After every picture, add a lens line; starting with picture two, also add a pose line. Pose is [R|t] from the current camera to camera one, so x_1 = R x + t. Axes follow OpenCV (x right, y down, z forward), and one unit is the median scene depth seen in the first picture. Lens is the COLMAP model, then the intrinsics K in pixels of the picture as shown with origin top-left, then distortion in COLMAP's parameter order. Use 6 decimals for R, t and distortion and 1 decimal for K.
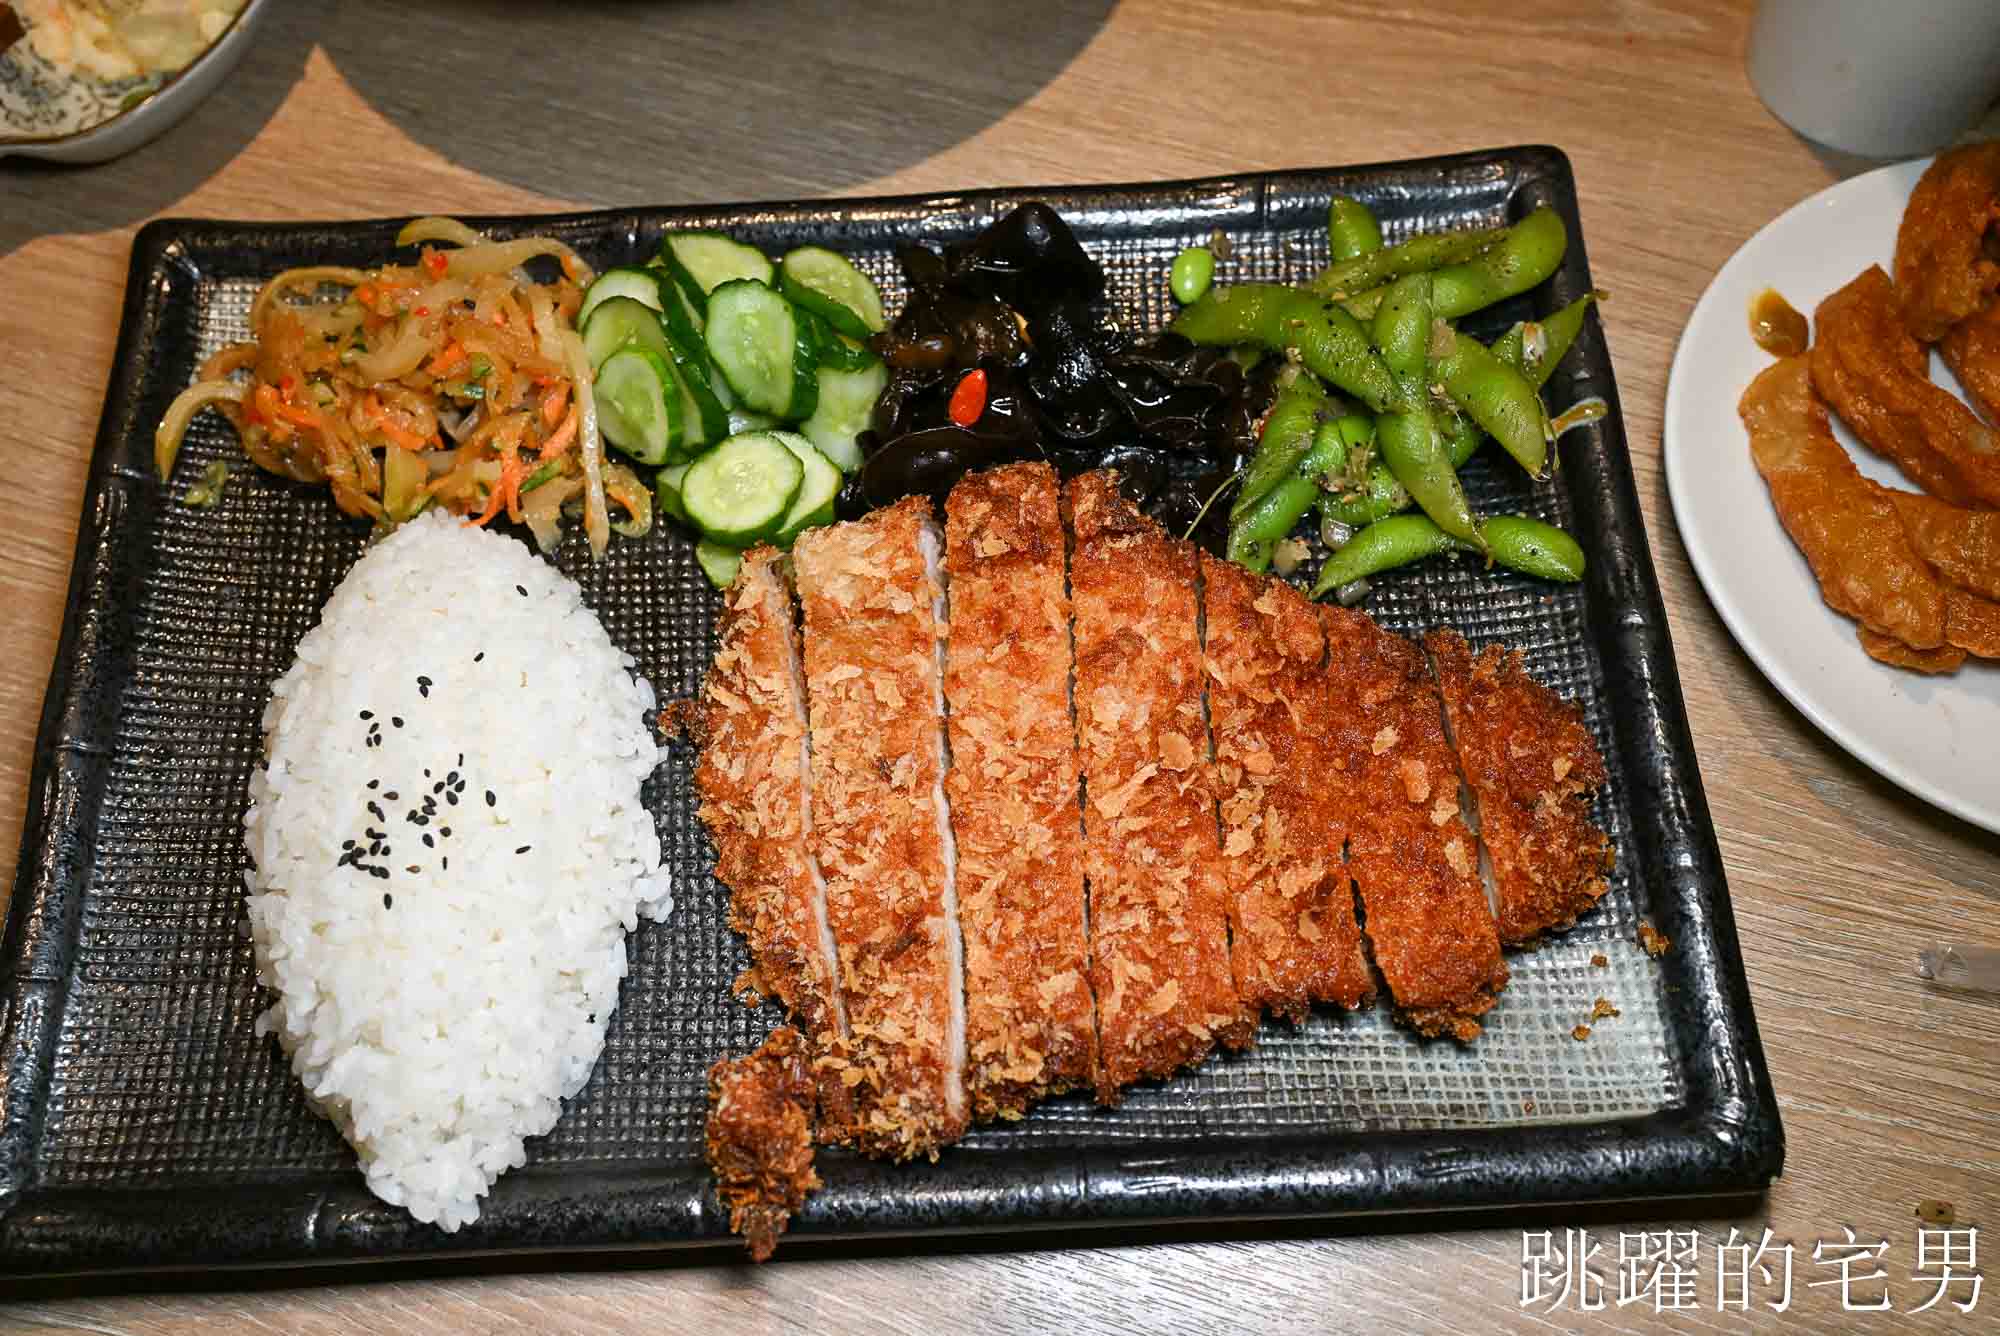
lens RADIAL K [[1900.0, 0, 988.4], [0, 1900.0, 662.3], [0, 0, 1]] dist [0.012256, -0.004793]
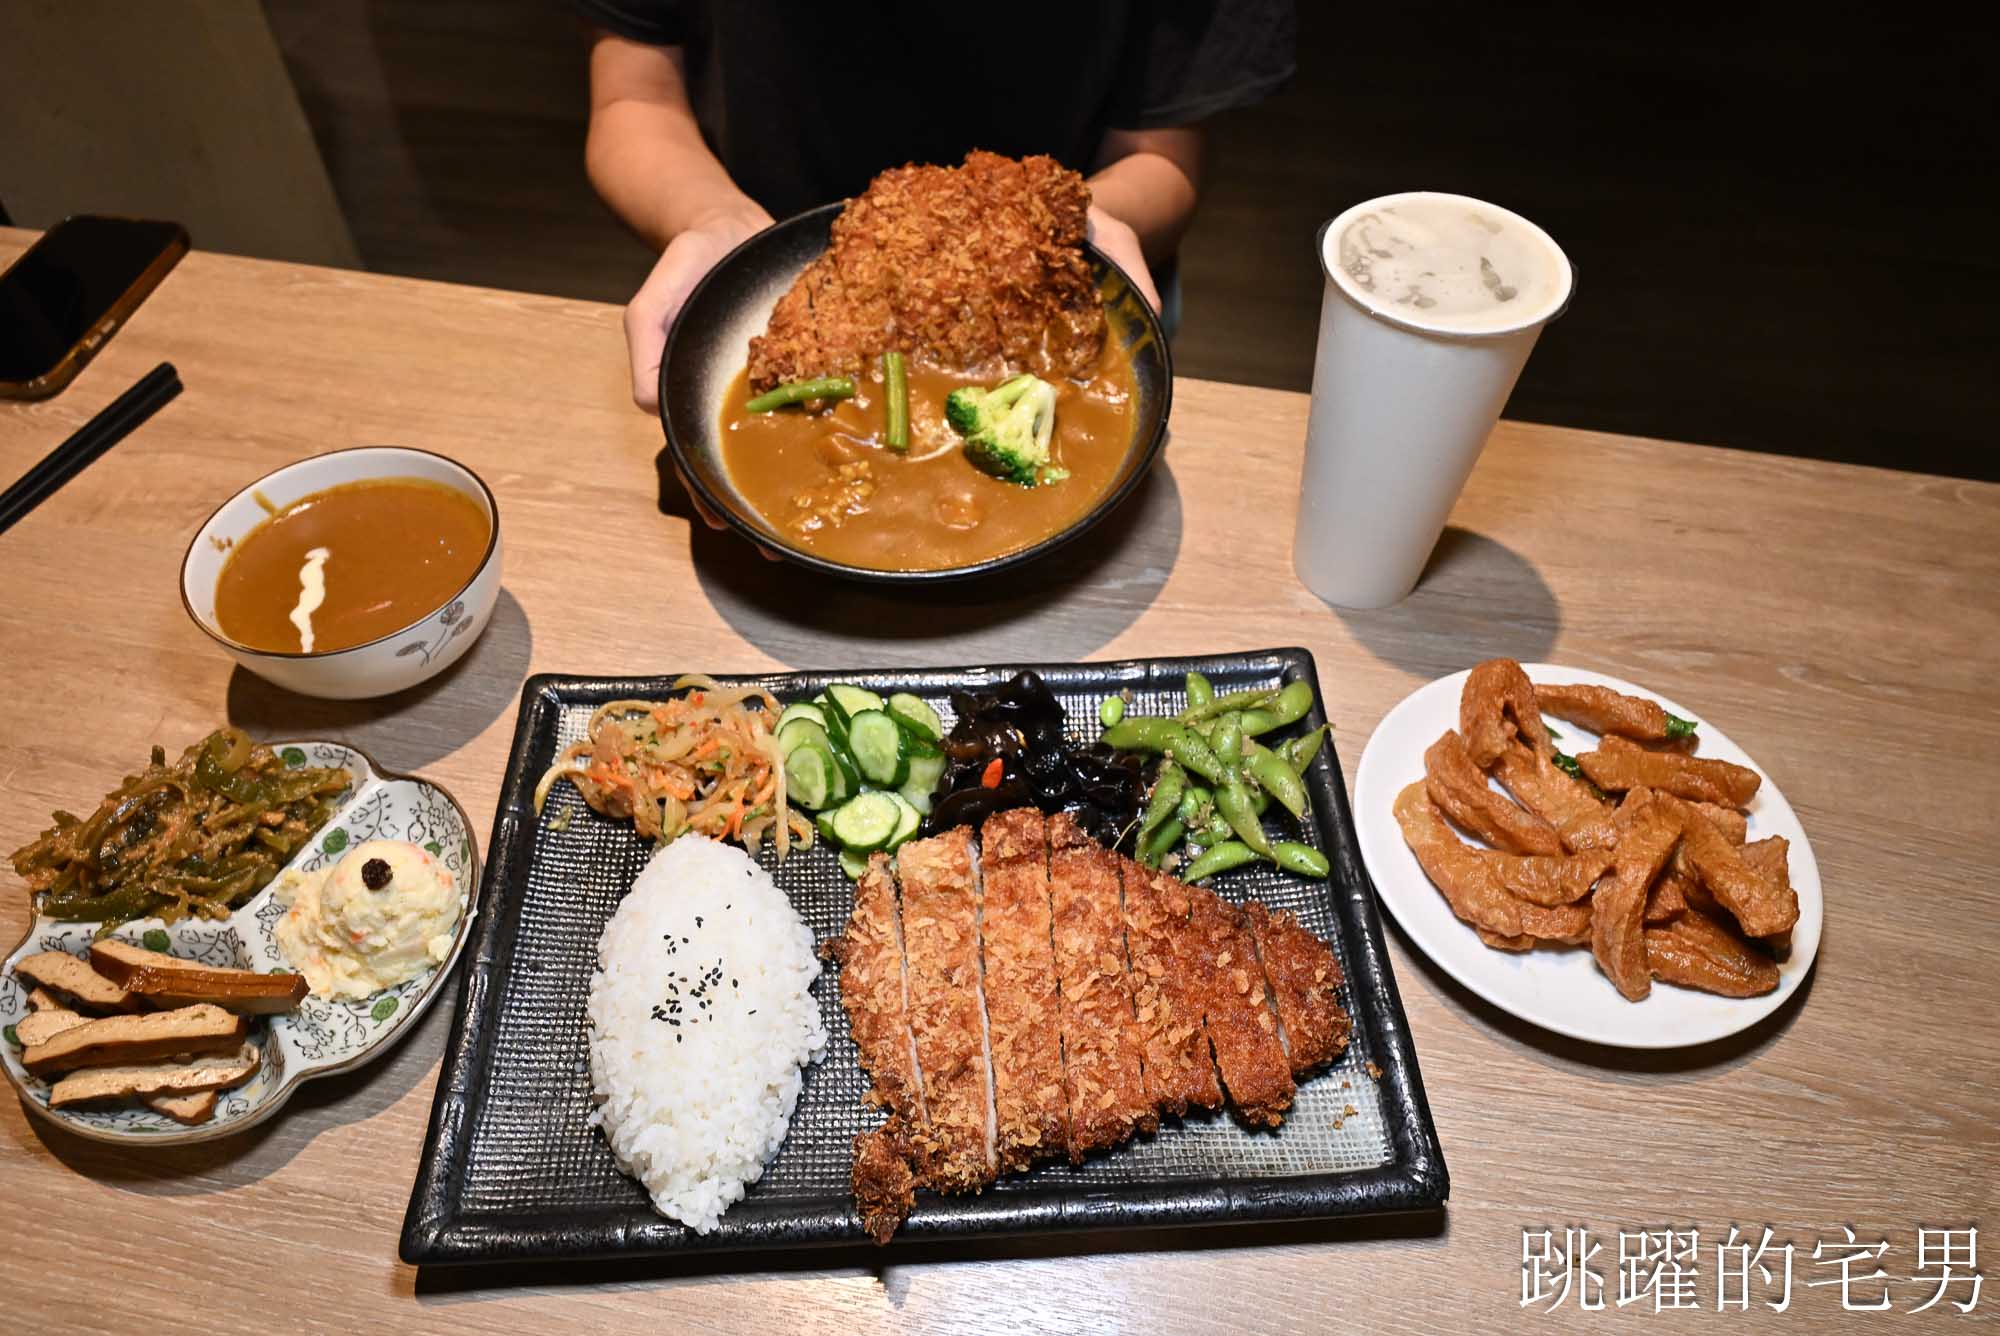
lens RADIAL K [[1385.4, 0, 1005.8], [0, 1385.4, 670.1], [0, 0, 1]] dist [0.000517, 0.000260]
pose [[0.998792, 0.016360, 0.046333, -0.066155], [-0.004581, 0.969842, -0.243691, 0.096426], [-0.048922, 0.243185, 0.968746, -0.342841]]
